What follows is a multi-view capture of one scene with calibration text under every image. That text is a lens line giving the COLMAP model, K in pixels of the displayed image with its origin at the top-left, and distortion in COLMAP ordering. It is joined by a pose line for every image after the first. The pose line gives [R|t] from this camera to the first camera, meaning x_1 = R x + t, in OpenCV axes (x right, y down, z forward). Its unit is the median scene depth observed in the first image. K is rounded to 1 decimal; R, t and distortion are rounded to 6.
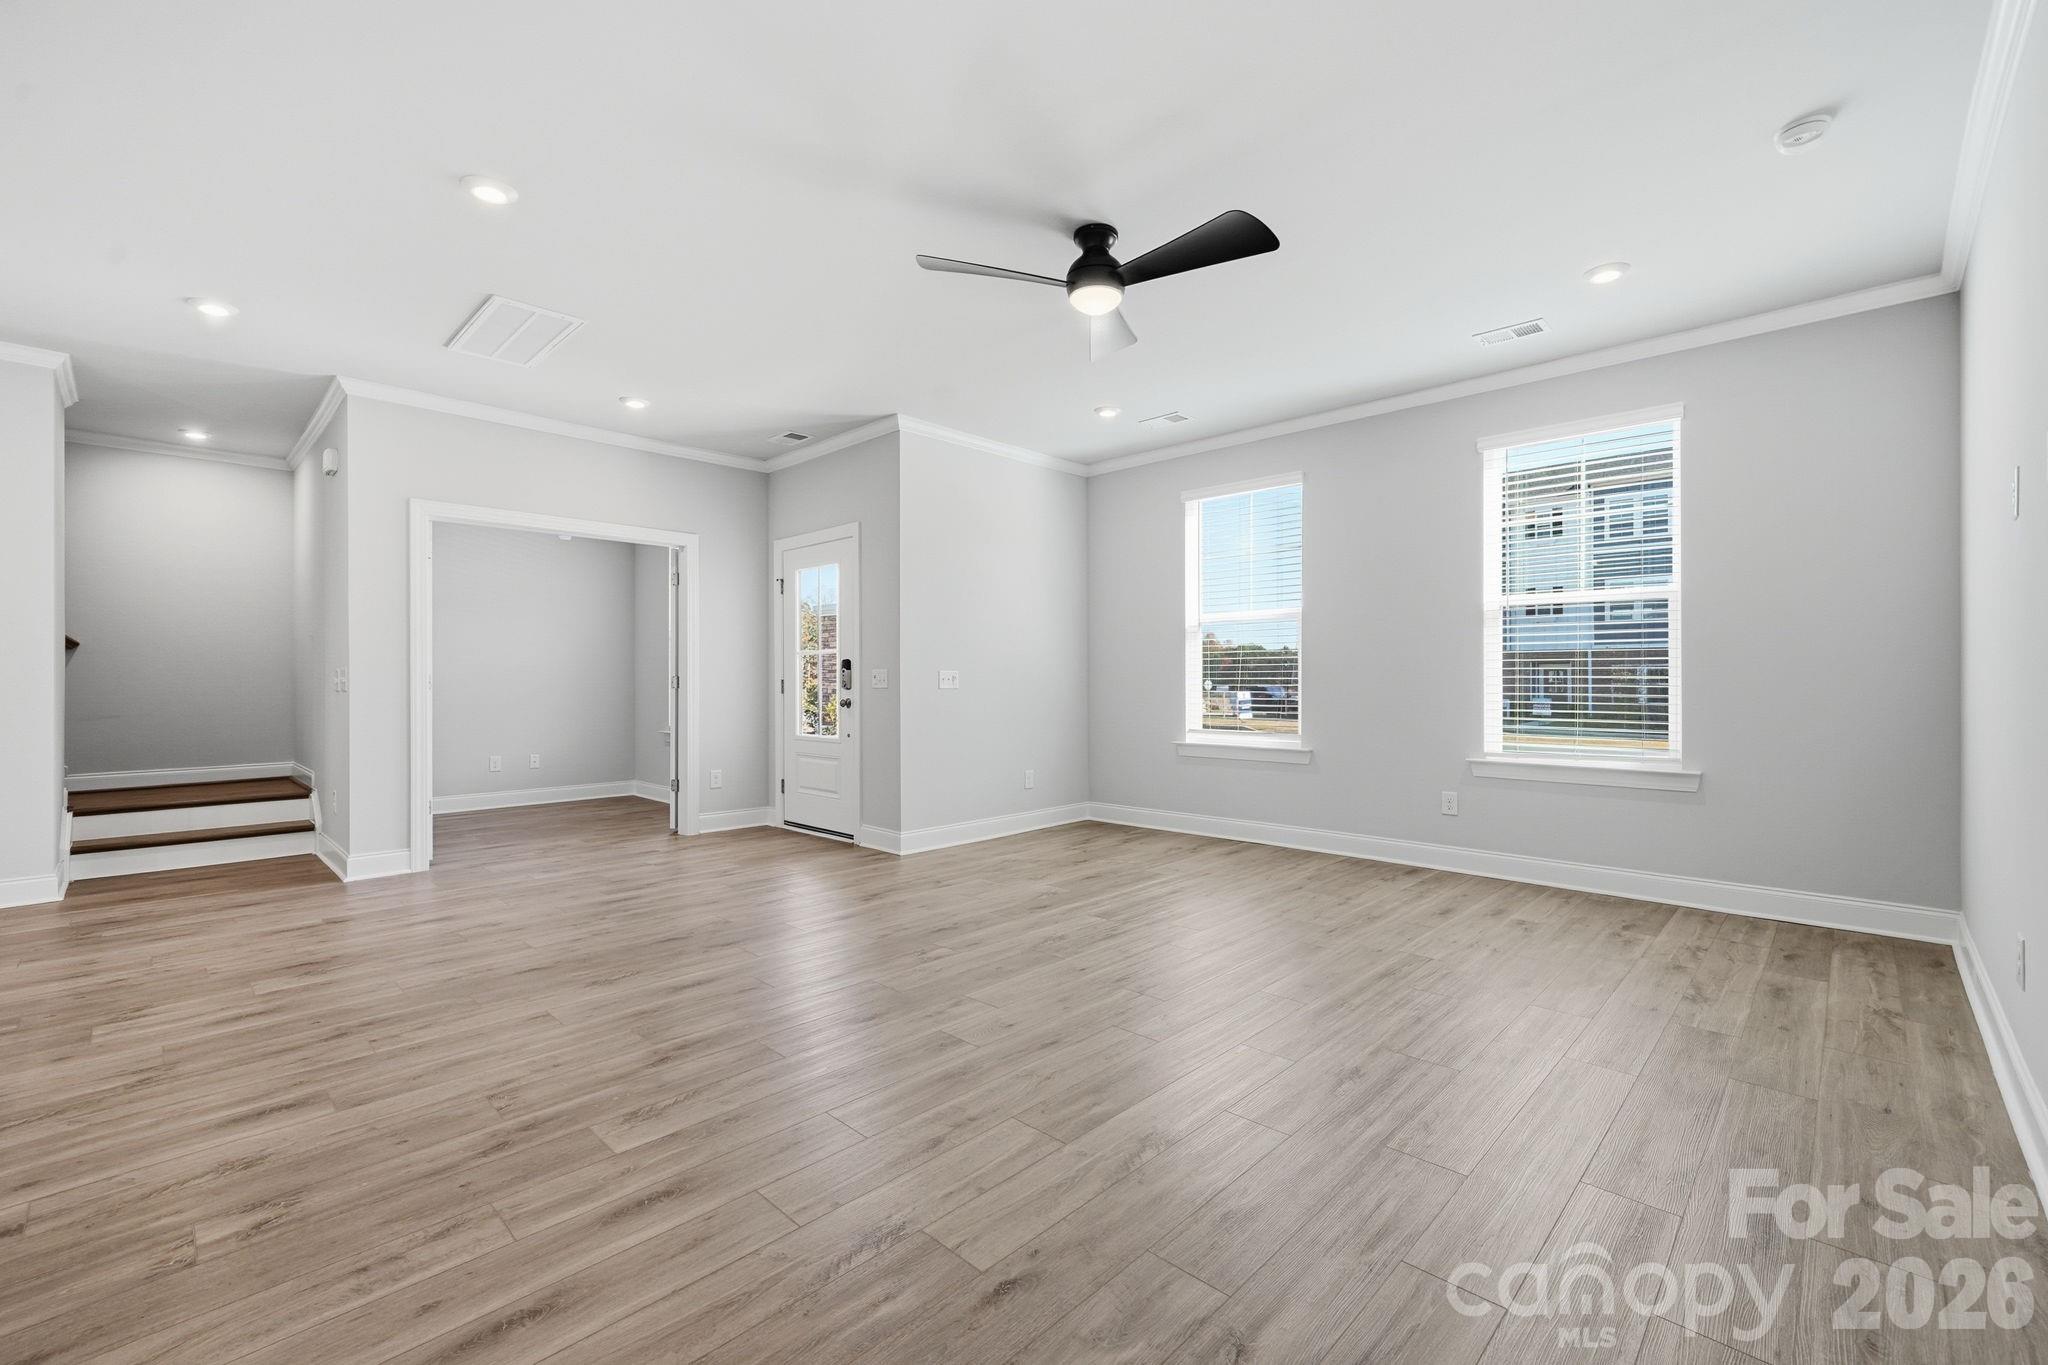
lens RADIAL K [[860.2, 0, 1024.0], [0, 860.2, 682.5], [0, 0, 1]] dist [-0.000246, 0.007058]
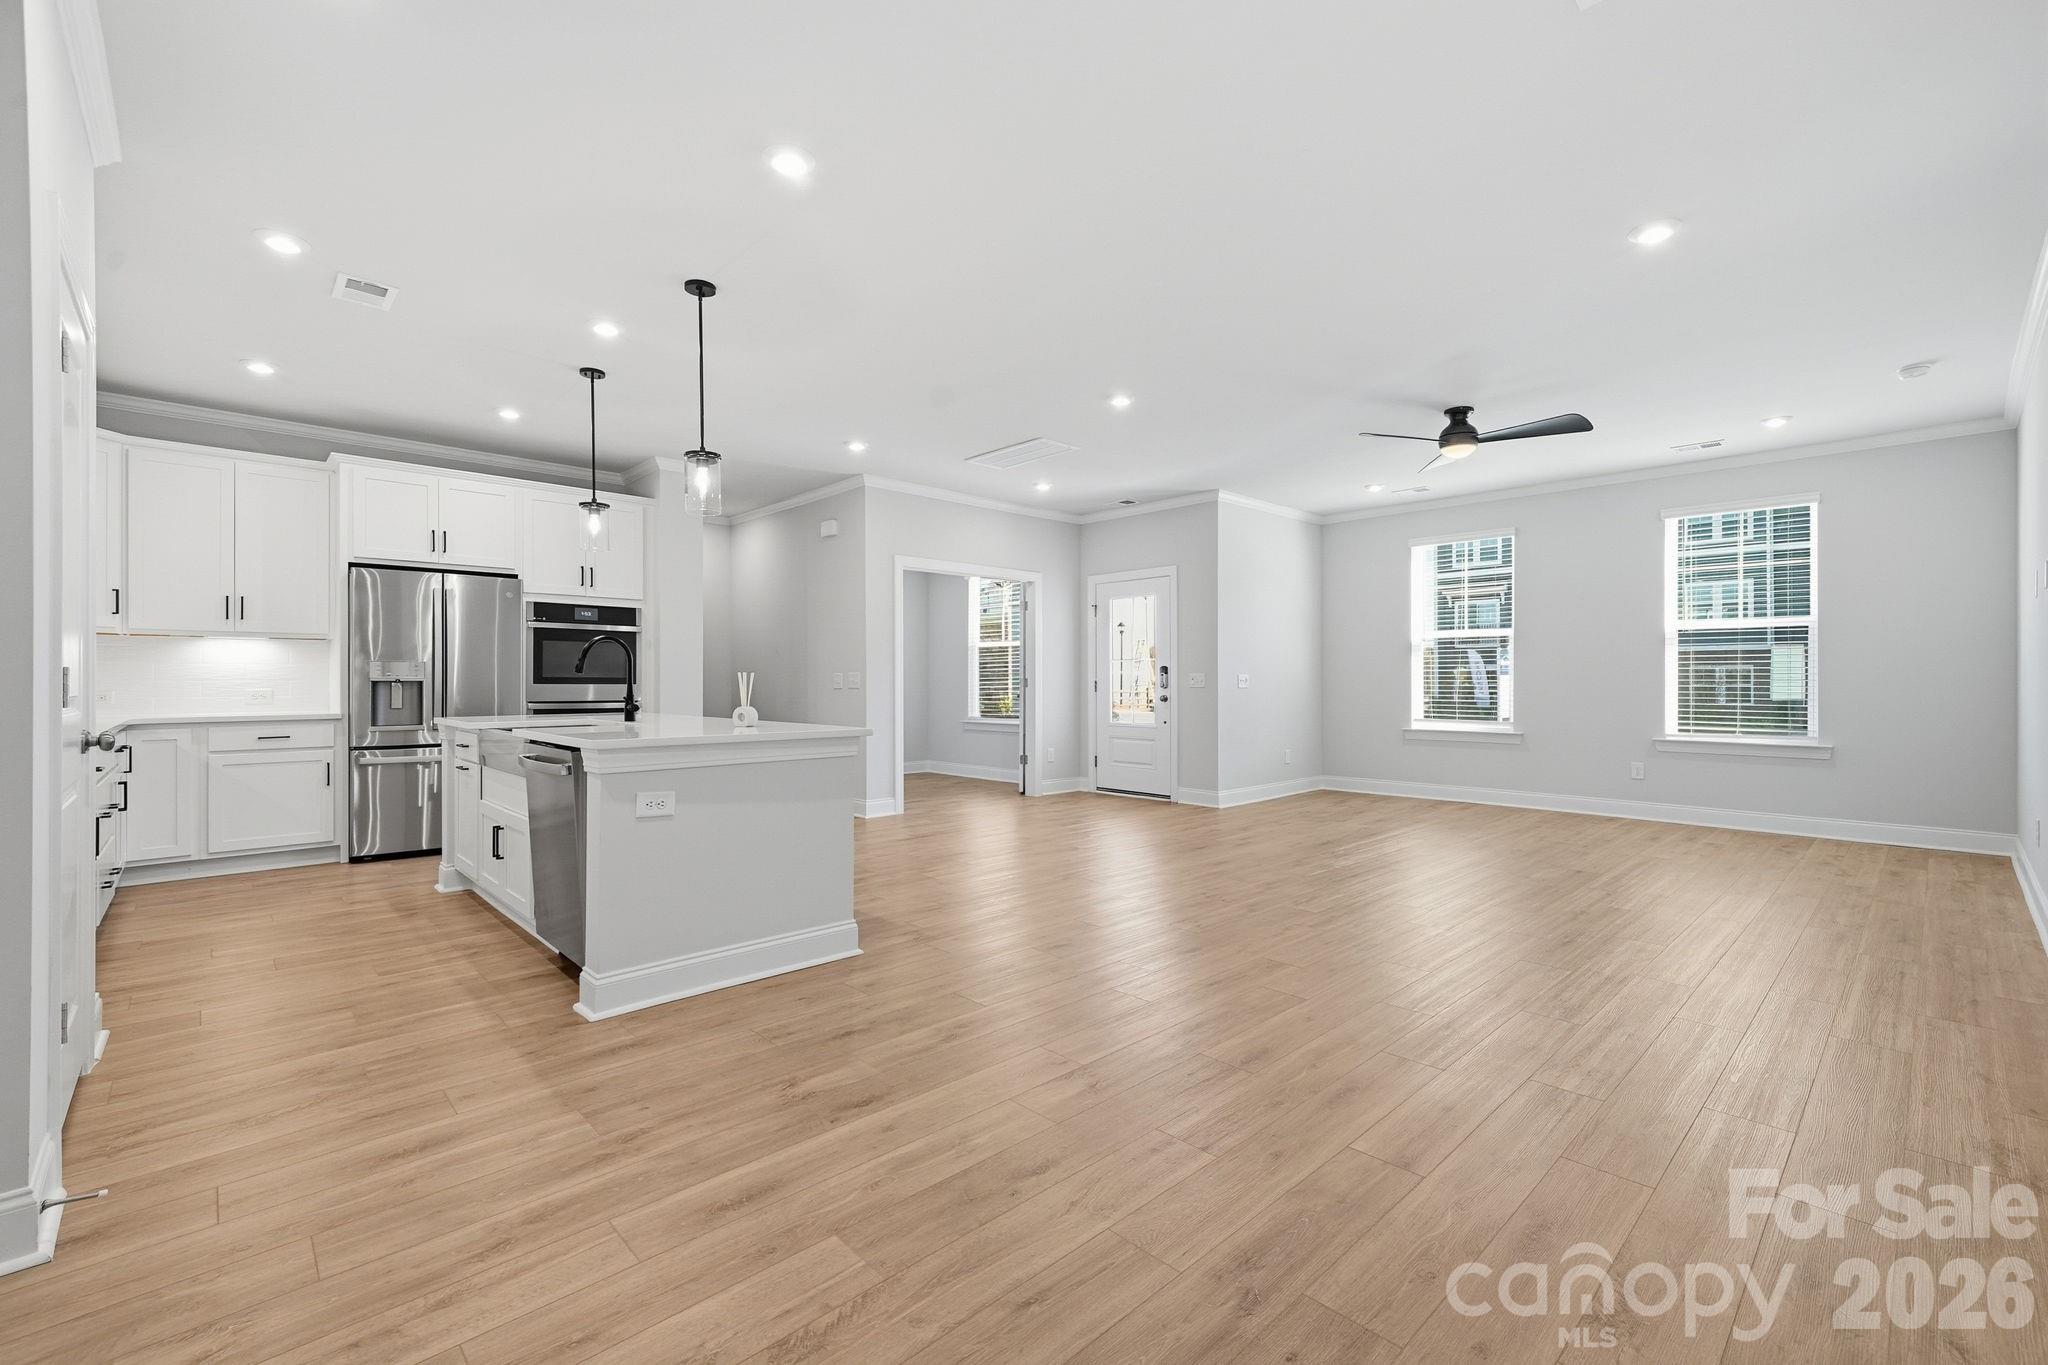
lens RADIAL K [[866.1, 0, 1029.1], [0, 866.1, 681.0], [0, 0, 1]] dist [0.000180, 0.007932]
pose [[0.999199, 0.001924, -0.039980, -0.511796], [-0.001952, 0.999998, -0.000655, -0.002912], [0.039979, 0.000733, 0.999200, -0.524574]]
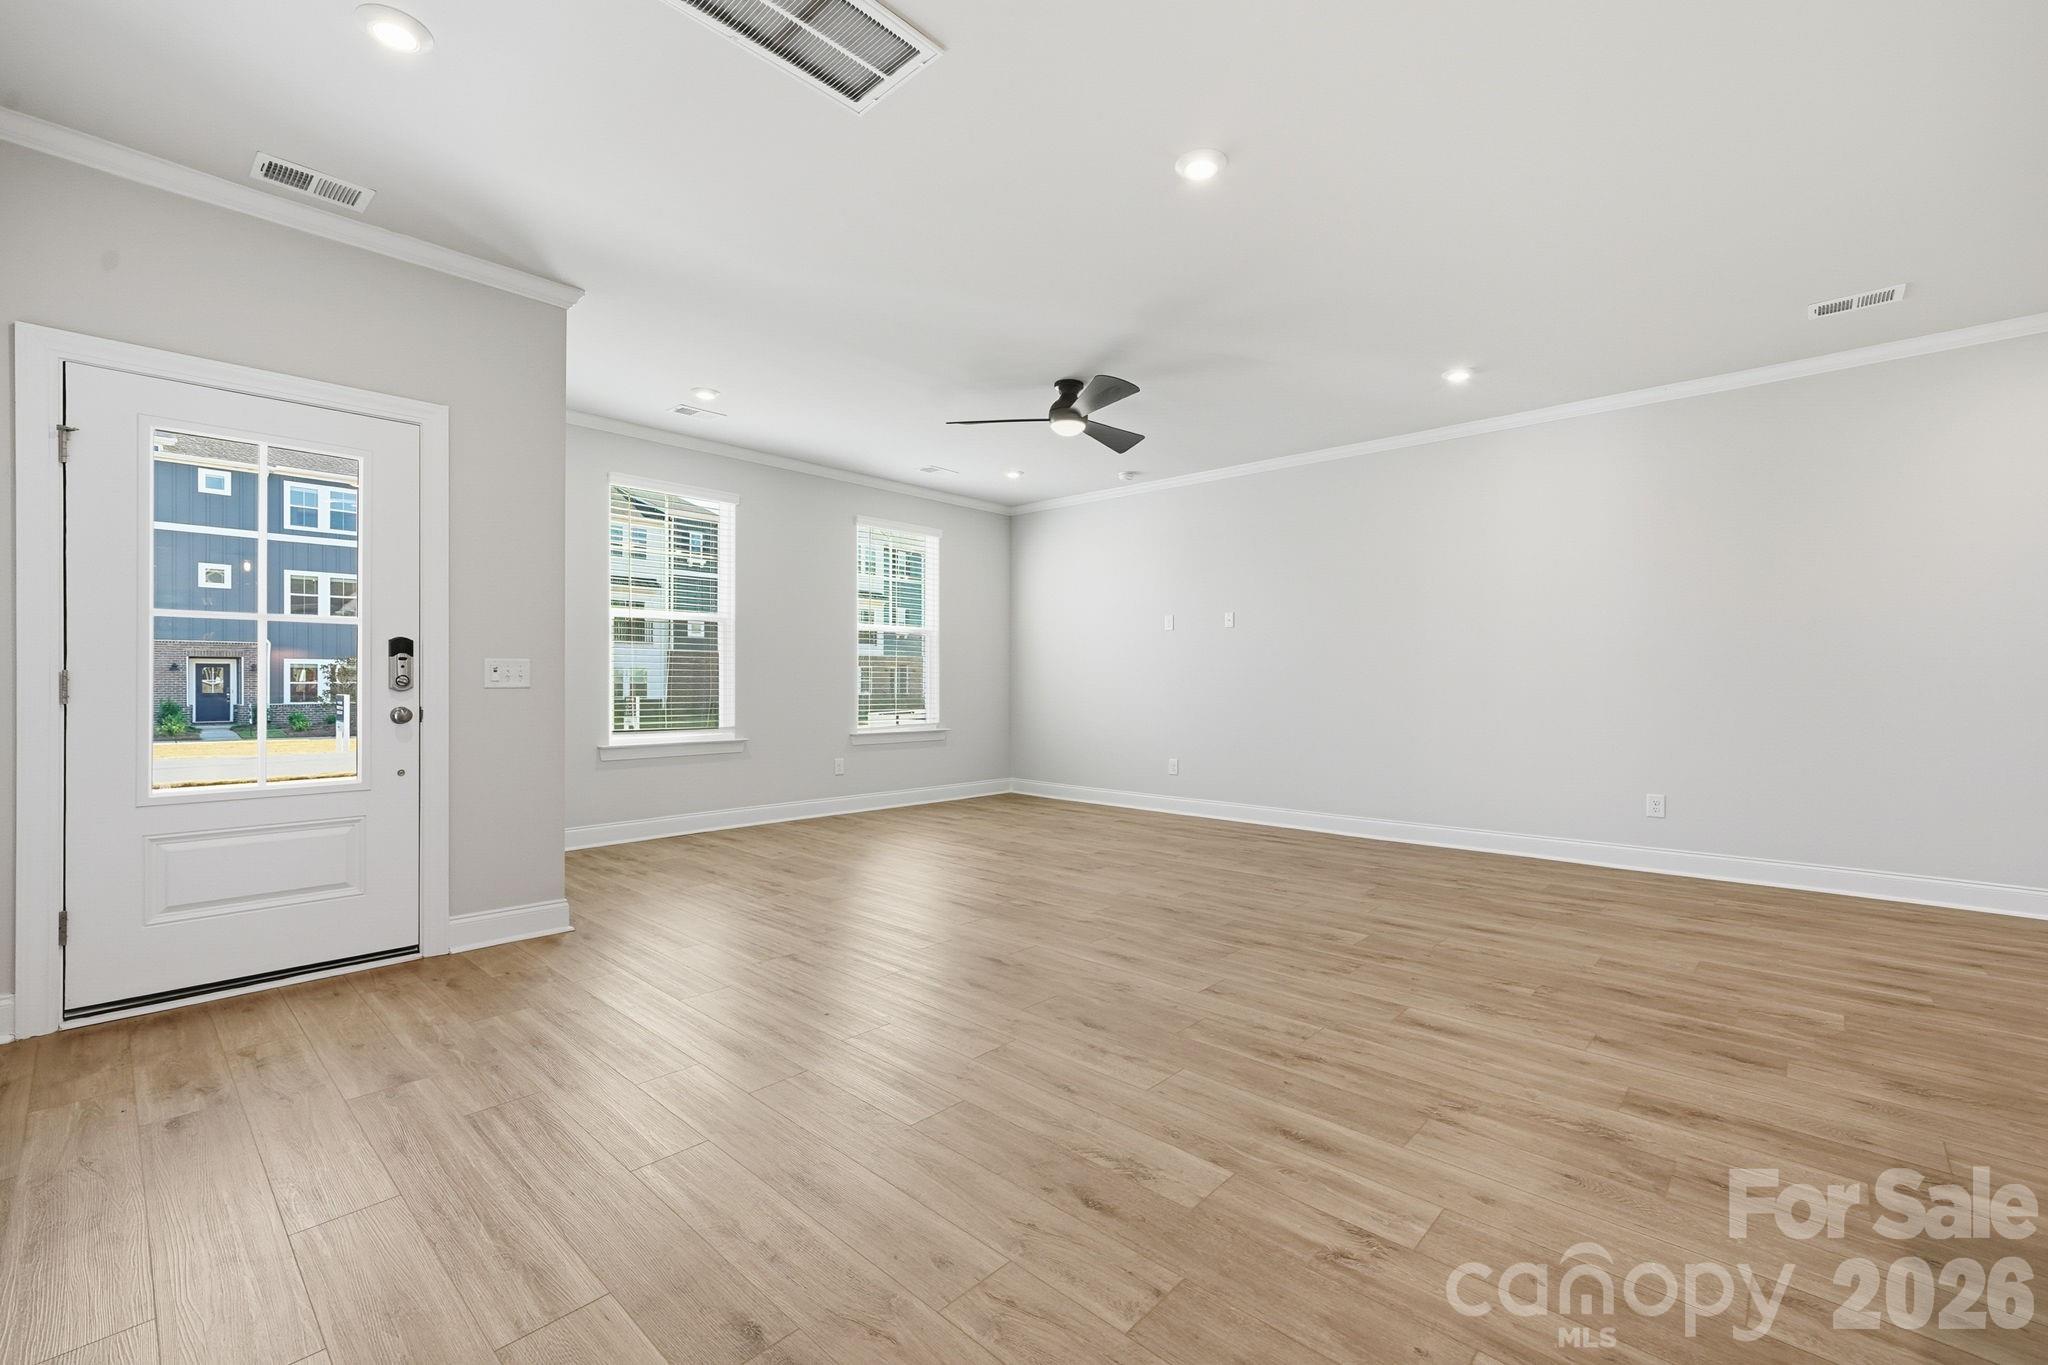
lens RADIAL K [[860.2, 0, 1024.0], [0, 860.2, 682.5], [0, 0, 1]] dist [-0.000246, 0.007058]
pose [[-0.018911, 0.001734, 0.999820, -1.094371], [-0.001015, 0.999998, -0.001754, 0.004180], [-0.999821, -0.001048, -0.018909, 0.843452]]
